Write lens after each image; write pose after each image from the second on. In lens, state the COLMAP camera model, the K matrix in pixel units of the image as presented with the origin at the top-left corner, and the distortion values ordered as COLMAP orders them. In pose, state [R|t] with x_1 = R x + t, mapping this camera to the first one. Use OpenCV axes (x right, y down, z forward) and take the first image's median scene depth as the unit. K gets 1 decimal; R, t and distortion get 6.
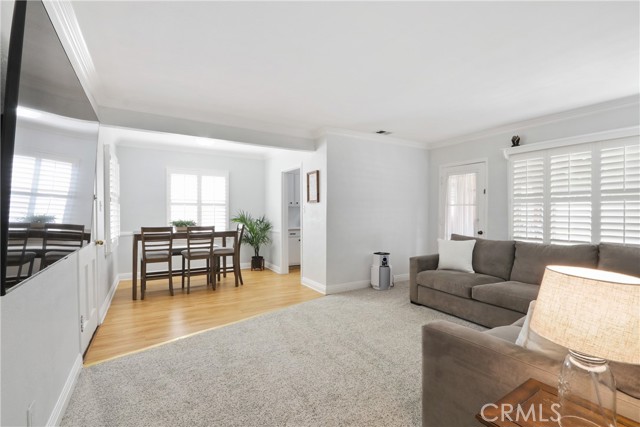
lens RADIAL K [[296.5, 0, 325.5], [0, 296.5, 212.8], [0, 0, 1]] dist [-0.011557, 0.000321]
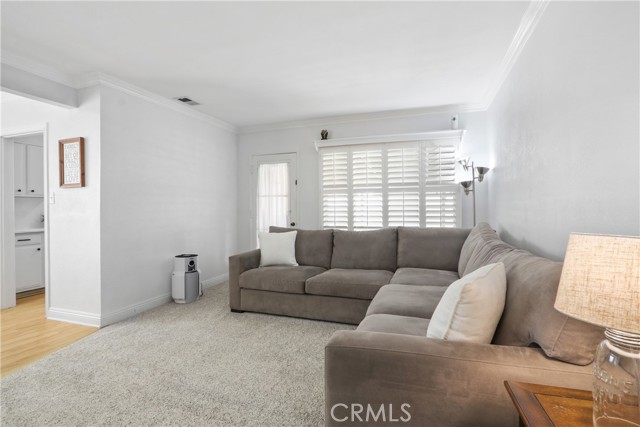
lens RADIAL K [[305.4, 0, 323.4], [0, 305.4, 207.1], [0, 0, 1]] dist [-0.004307, 0.000091]
pose [[0.769232, -0.002525, 0.638965, -0.049905], [0.011488, 0.999885, -0.009878, 0.023325], [-0.638866, 0.014938, 0.769173, 0.165115]]
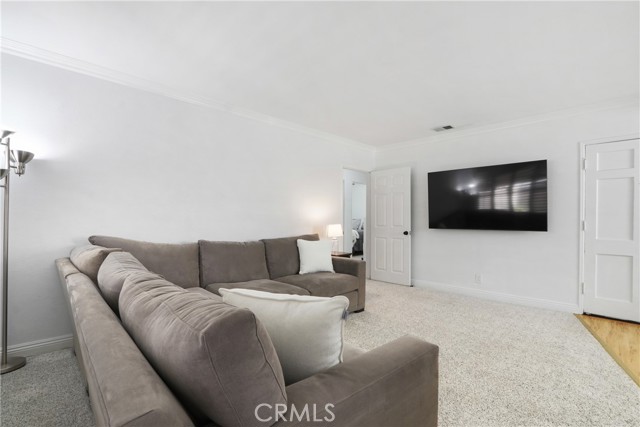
lens RADIAL K [[296.5, 0, 325.5], [0, 296.5, 212.8], [0, 0, 1]] dist [-0.011557, 0.000321]
pose [[-0.974078, -0.003288, -0.226187, 0.419991], [-0.004001, 0.999988, 0.002694, 0.012708], [0.226175, 0.003529, -0.974080, 1.154050]]
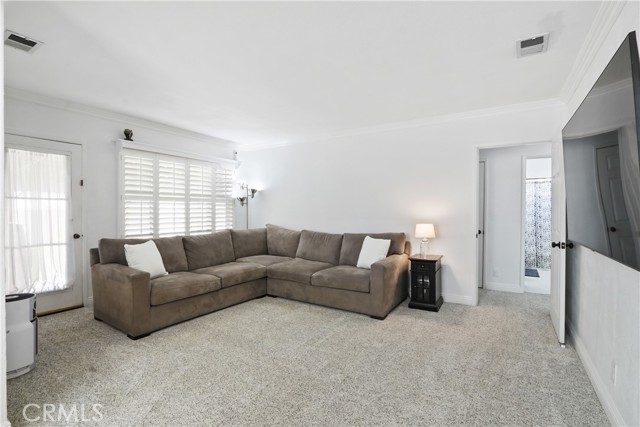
lens RADIAL K [[296.5, 0, 325.5], [0, 296.5, 212.8], [0, 0, 1]] dist [-0.011557, 0.000321]
pose [[-0.444957, 0.006230, 0.895530, -0.465681], [0.016168, 0.999869, 0.001078, 0.016867], [-0.895406, 0.014959, -0.445000, 0.823114]]
